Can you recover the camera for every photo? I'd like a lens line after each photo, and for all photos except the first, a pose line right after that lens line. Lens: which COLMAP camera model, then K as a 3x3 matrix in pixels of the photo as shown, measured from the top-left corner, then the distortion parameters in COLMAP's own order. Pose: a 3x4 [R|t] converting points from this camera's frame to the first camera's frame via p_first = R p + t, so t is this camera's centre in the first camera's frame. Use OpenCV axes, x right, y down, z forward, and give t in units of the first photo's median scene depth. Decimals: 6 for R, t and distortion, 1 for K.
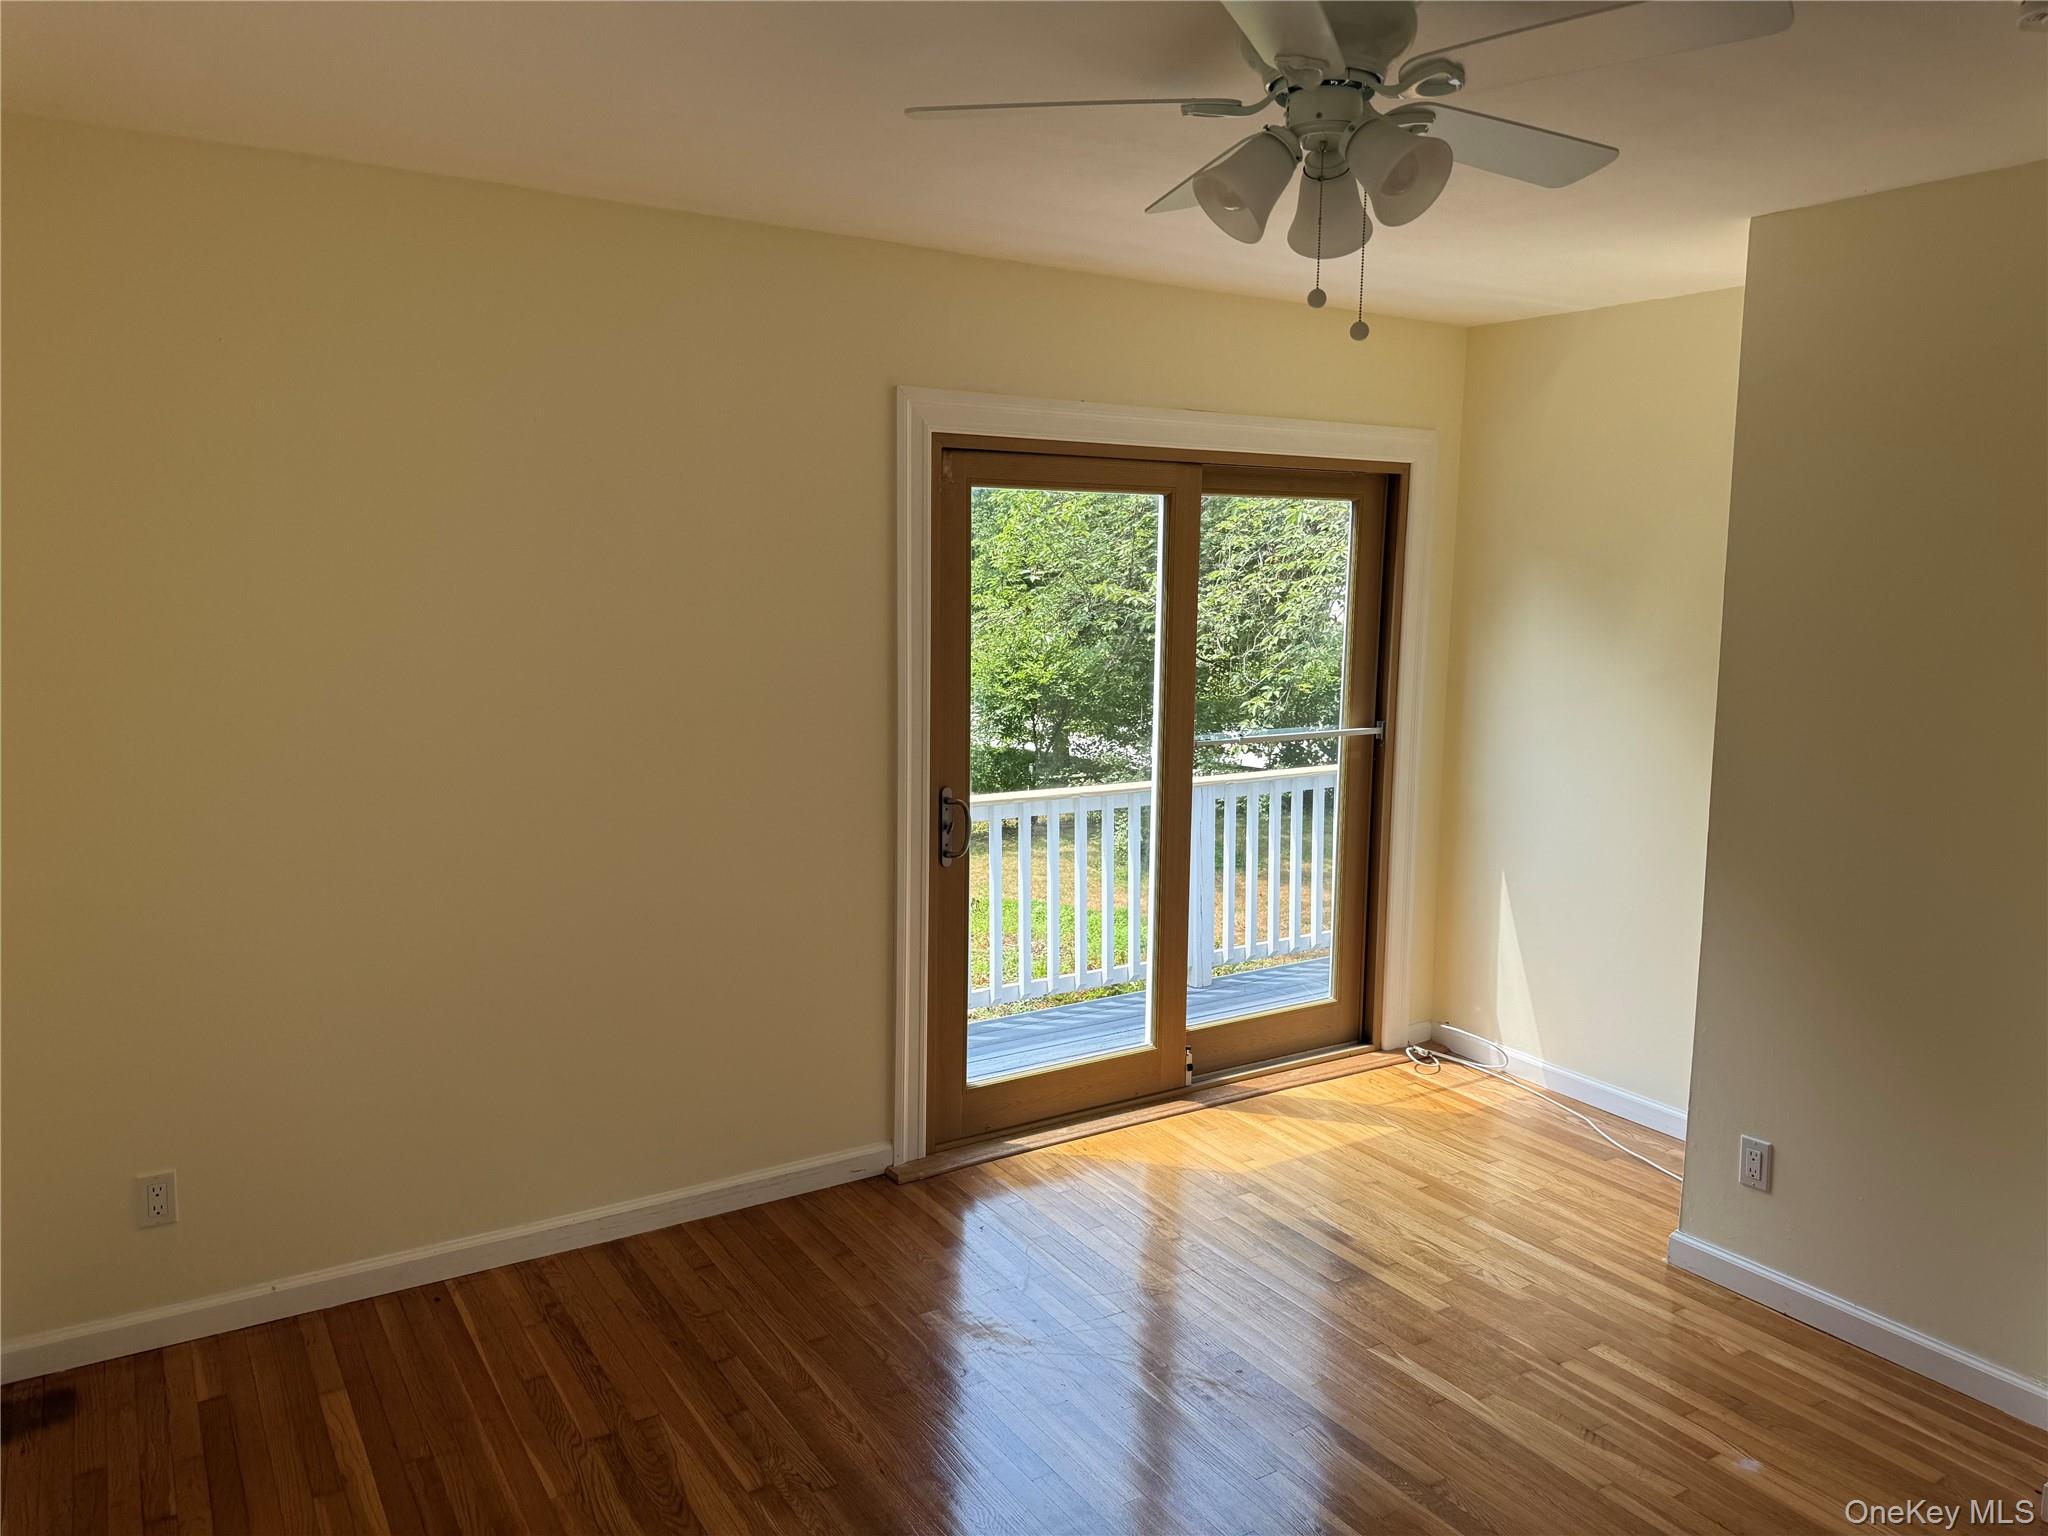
lens RADIAL K [[1434.9, 0, 1030.0], [0, 1434.9, 761.7], [0, 0, 1]] dist [0.100589, -0.125967]
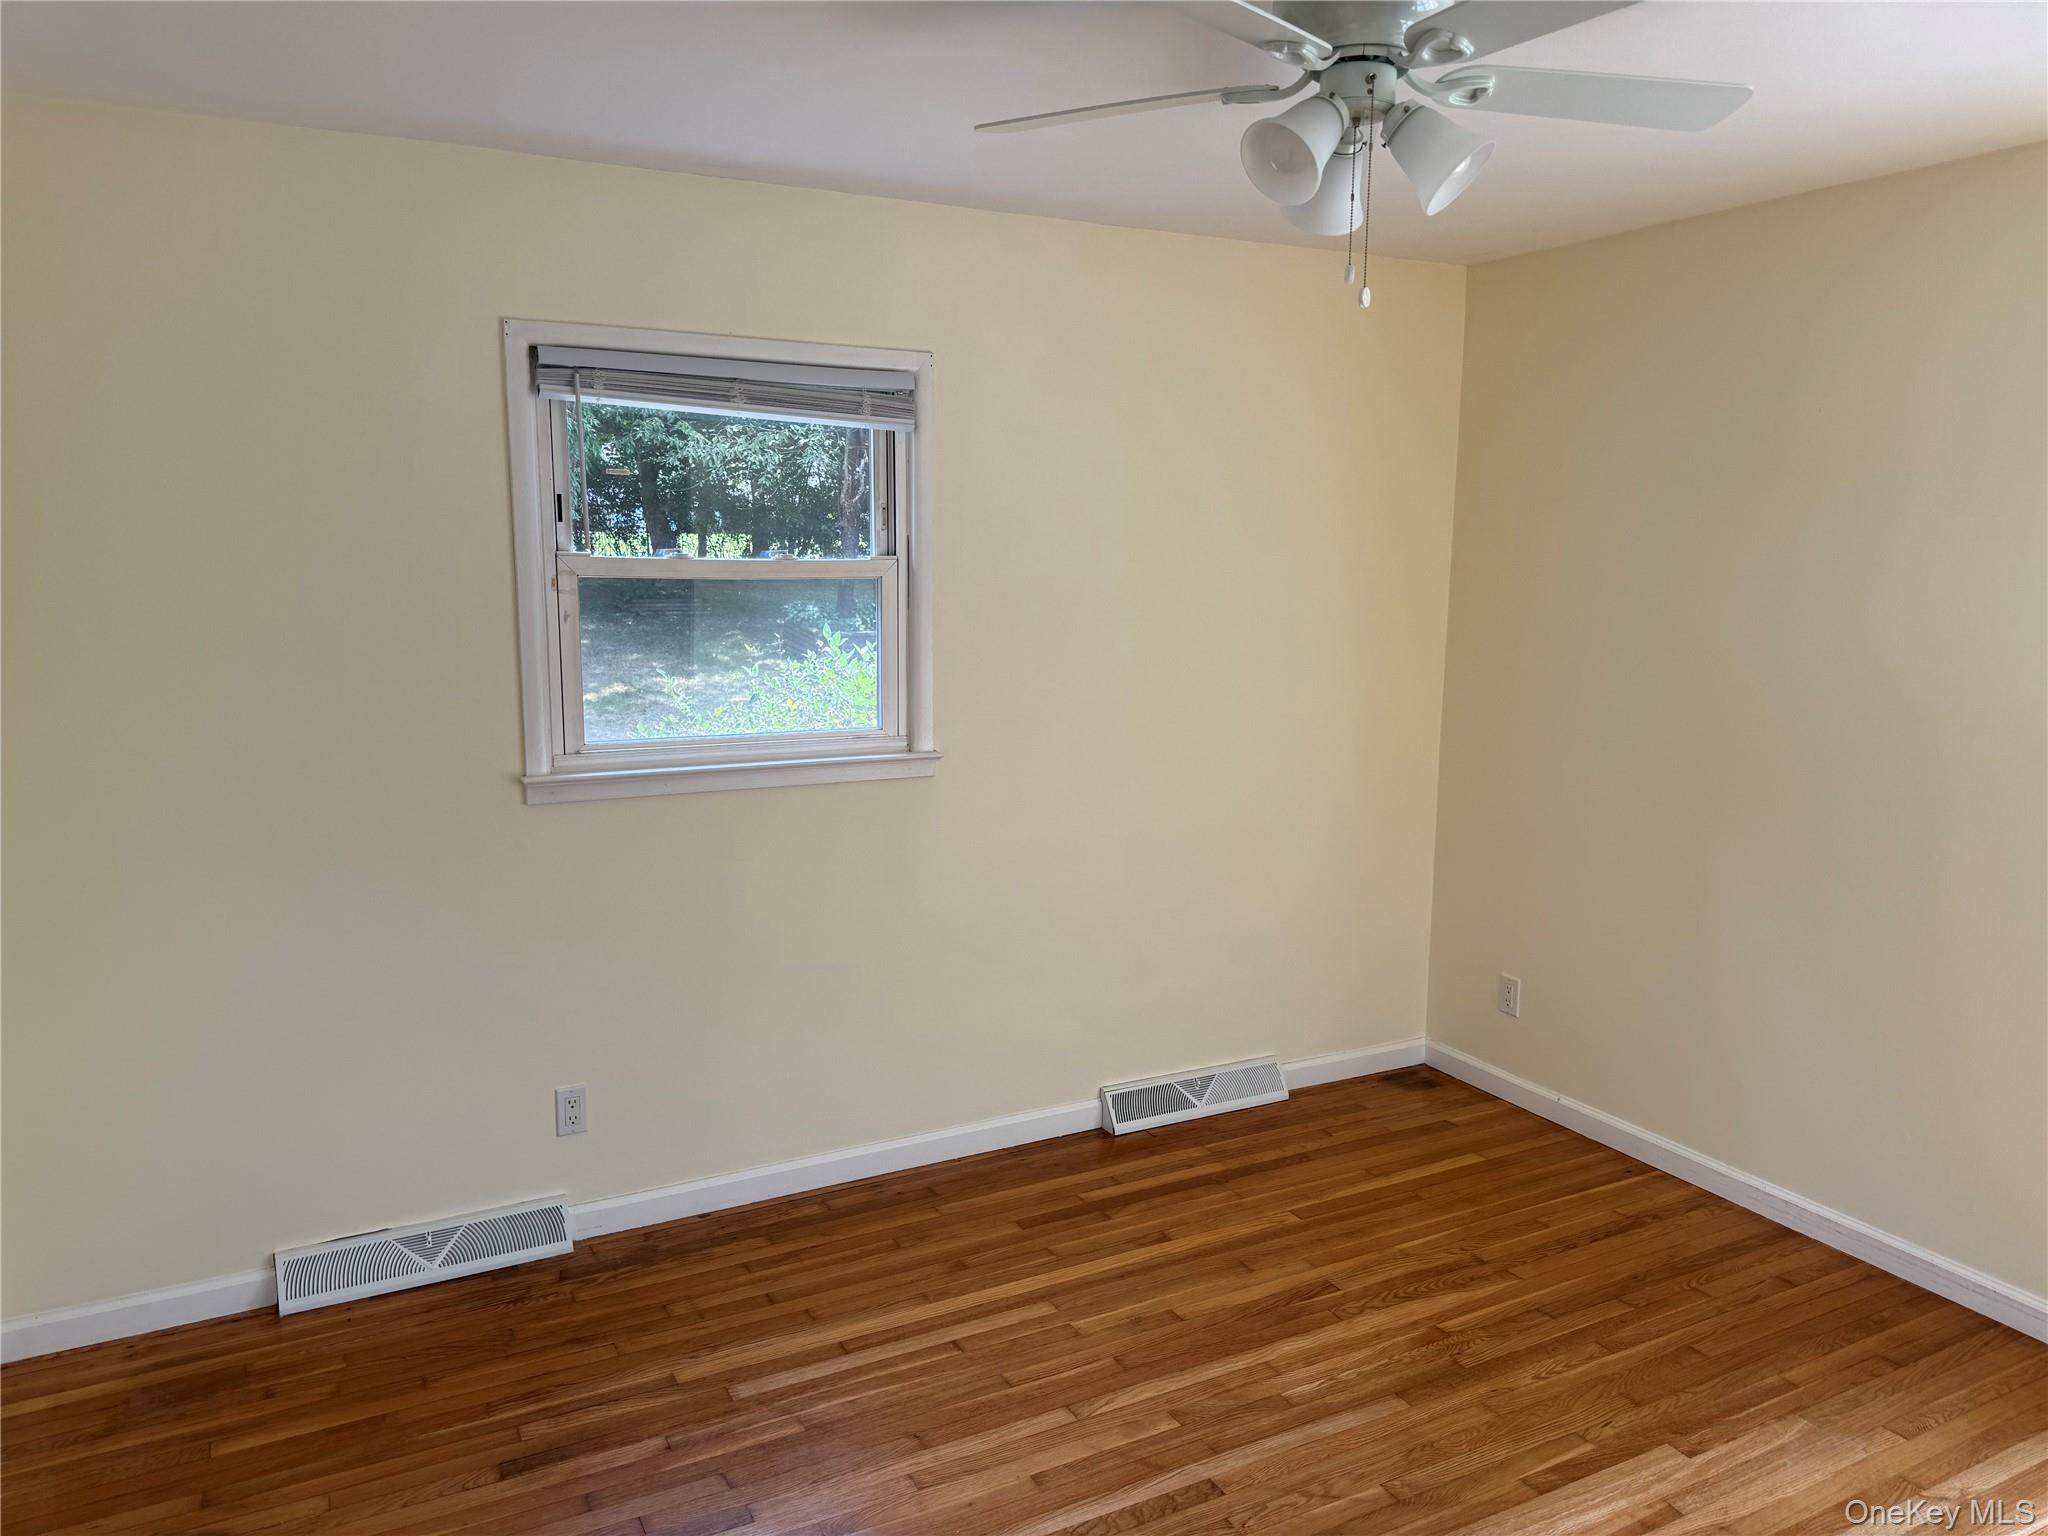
lens RADIAL K [[1434.9, 0, 1030.0], [0, 1434.9, 761.7], [0, 0, 1]] dist [0.100589, -0.125967]
pose [[-0.057698, 0.134688, -0.989207, 0.782916], [-0.152498, 0.978040, 0.142062, -0.047788], [0.986618, 0.159049, -0.035891, 0.555766]]
